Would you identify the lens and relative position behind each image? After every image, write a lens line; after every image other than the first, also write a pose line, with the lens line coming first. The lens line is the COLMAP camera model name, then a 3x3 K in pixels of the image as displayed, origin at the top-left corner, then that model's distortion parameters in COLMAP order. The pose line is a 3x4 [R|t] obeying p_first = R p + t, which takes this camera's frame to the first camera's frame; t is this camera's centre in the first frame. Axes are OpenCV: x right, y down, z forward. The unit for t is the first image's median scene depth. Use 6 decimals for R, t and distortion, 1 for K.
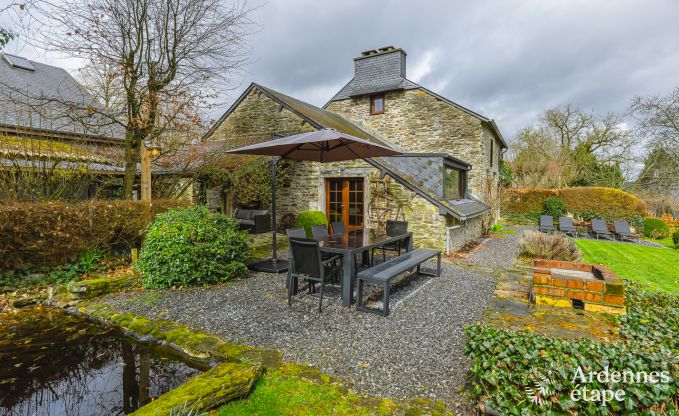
lens RADIAL K [[308.0, 0, 344.3], [0, 308.0, 204.3], [0, 0, 1]] dist [-0.003772, 0.001878]
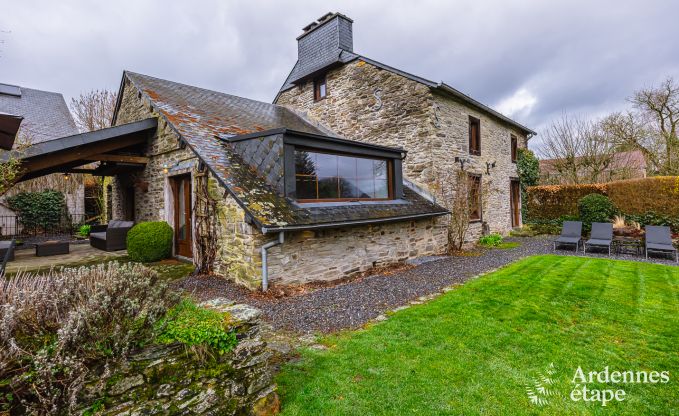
lens RADIAL K [[308.0, 0, 336.9], [0, 308.0, 206.0], [0, 0, 1]] dist [-0.003772, 0.001878]
pose [[0.974611, -0.031441, -0.221686, 0.357529], [0.025287, 0.999213, -0.030544, 0.012510], [0.222472, 0.024163, 0.974640, 0.256558]]
